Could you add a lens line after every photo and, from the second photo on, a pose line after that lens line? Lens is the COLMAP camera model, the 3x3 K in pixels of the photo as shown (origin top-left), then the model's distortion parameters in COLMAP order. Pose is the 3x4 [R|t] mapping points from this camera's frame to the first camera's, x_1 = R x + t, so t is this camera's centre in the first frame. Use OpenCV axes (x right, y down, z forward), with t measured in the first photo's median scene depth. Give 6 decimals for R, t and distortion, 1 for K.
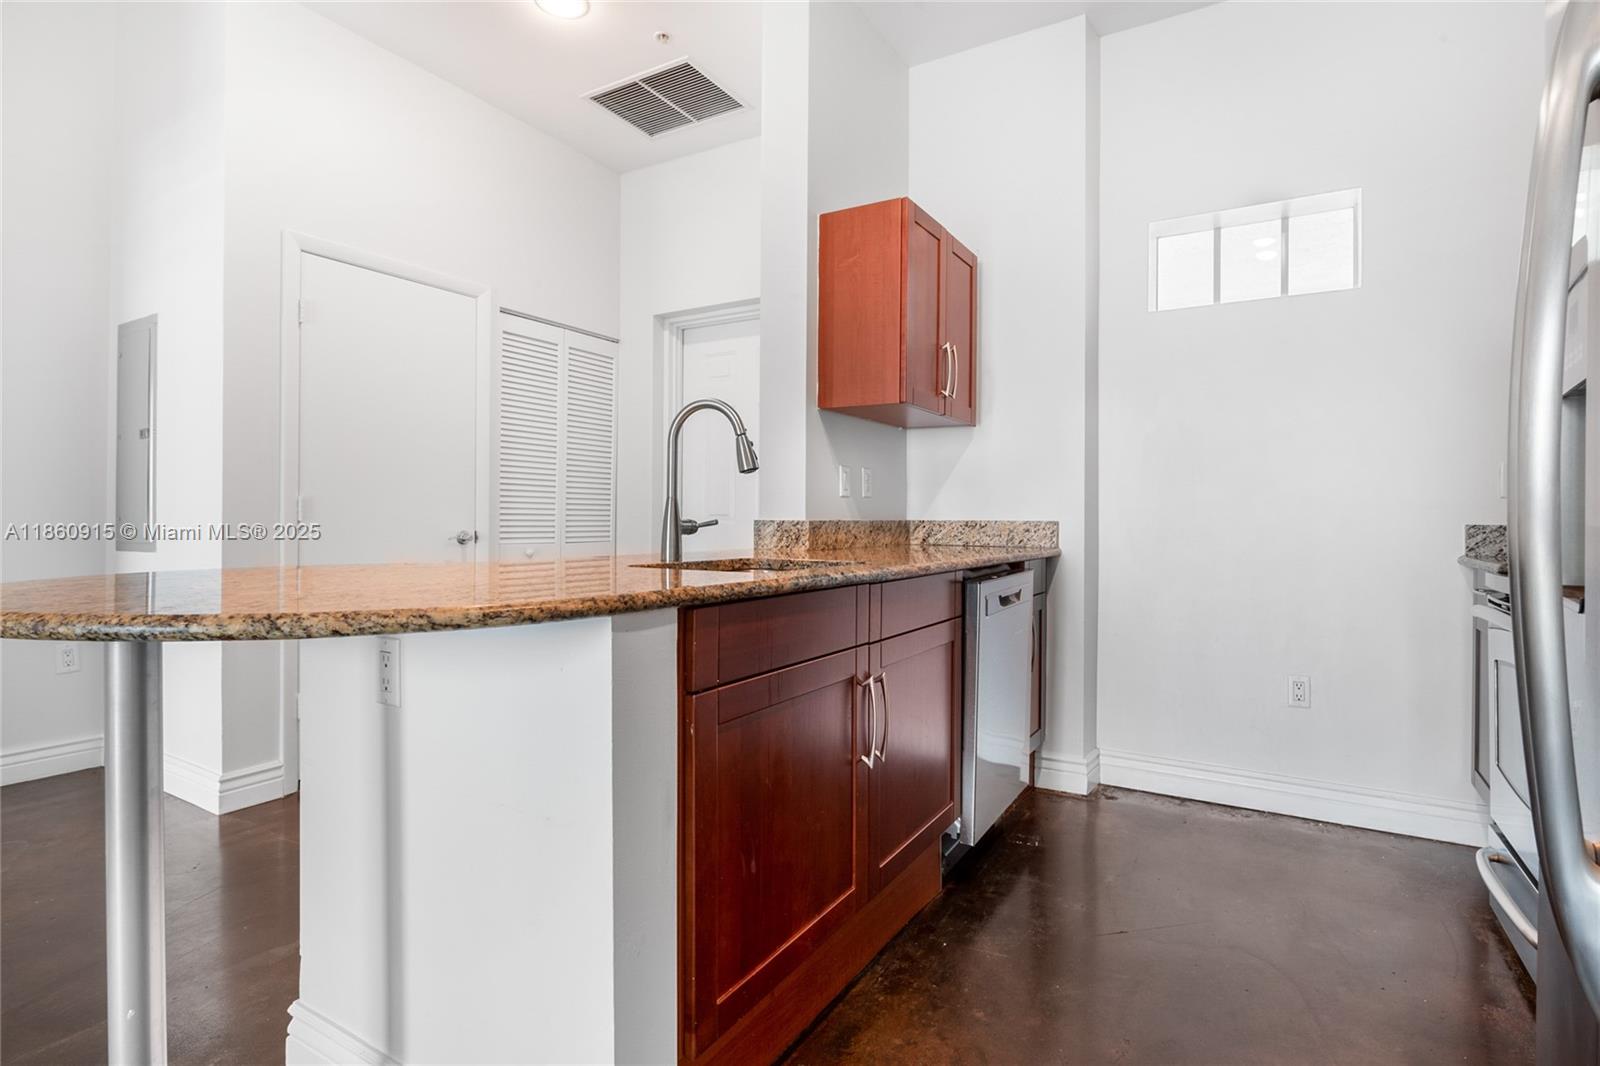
lens RADIAL K [[797.3, 0, 831.2], [0, 797.3, 524.0], [0, 0, 1]] dist [-0.000999, -0.000130]
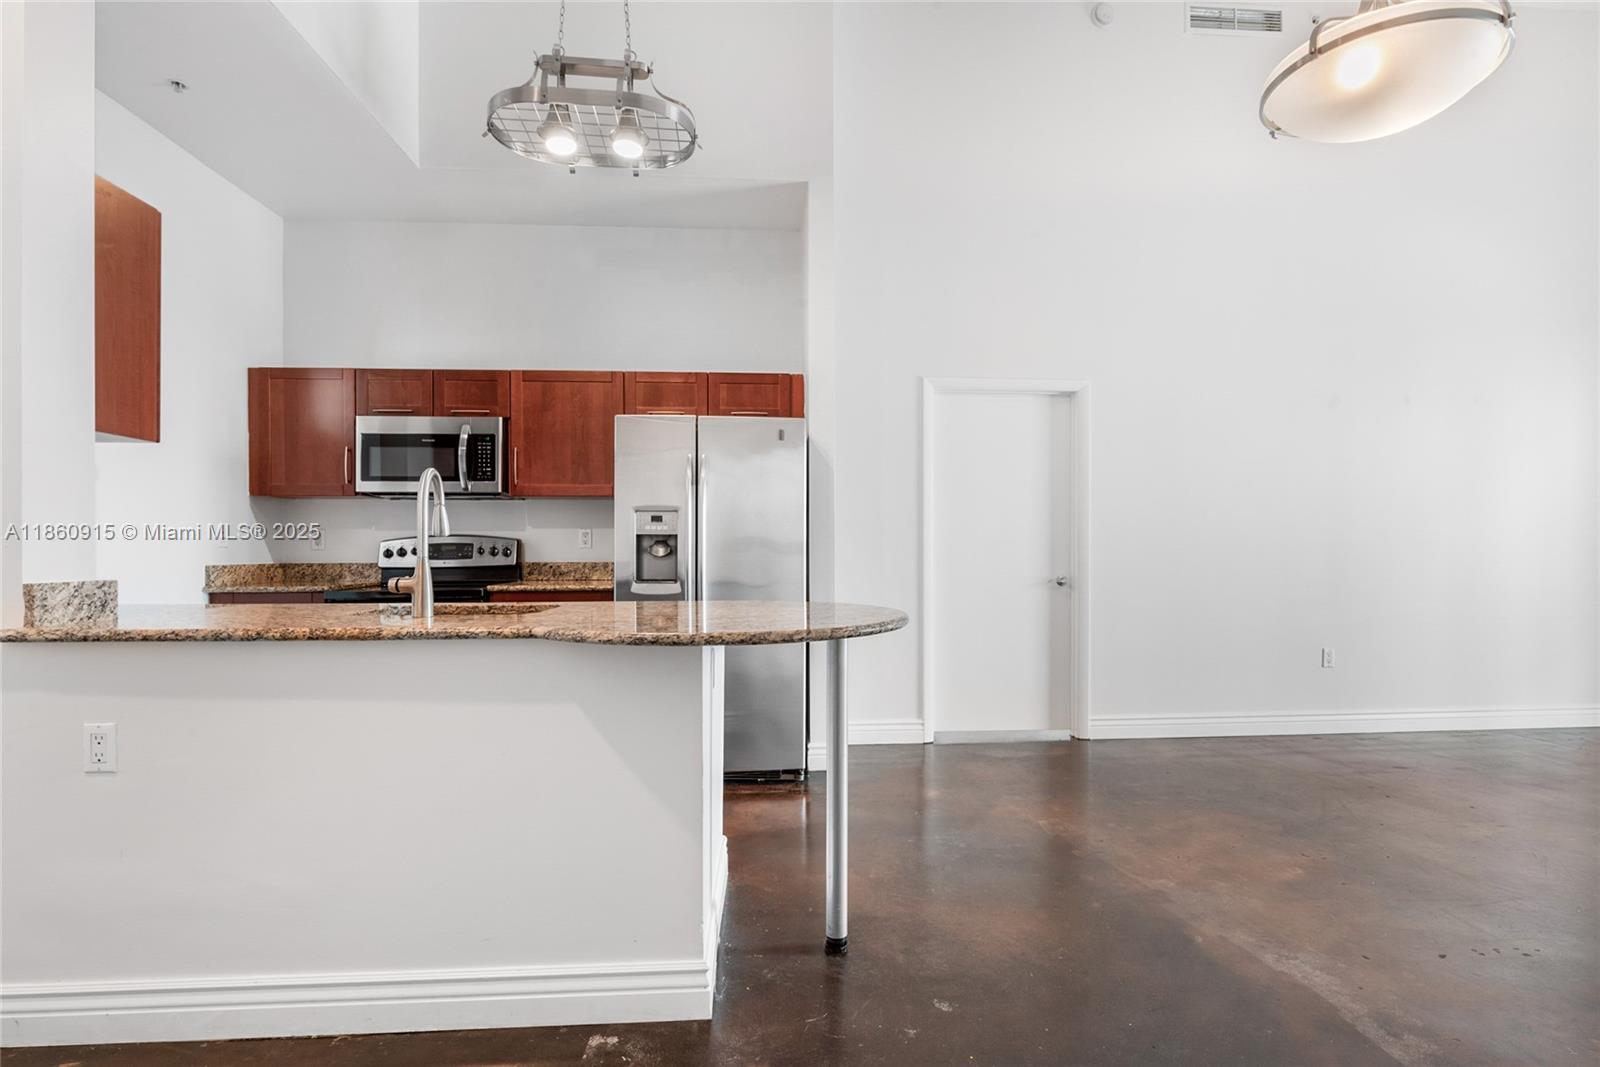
lens RADIAL K [[788.6, 0, 808.2], [0, 788.6, 544.1], [0, 0, 1]] dist [-0.005251, -0.001251]
pose [[-0.553933, -0.000341, 0.832561, -0.998276], [-0.000694, 1.000000, -0.000052, -0.038170], [-0.832561, -0.000606, -0.553933, 0.850002]]
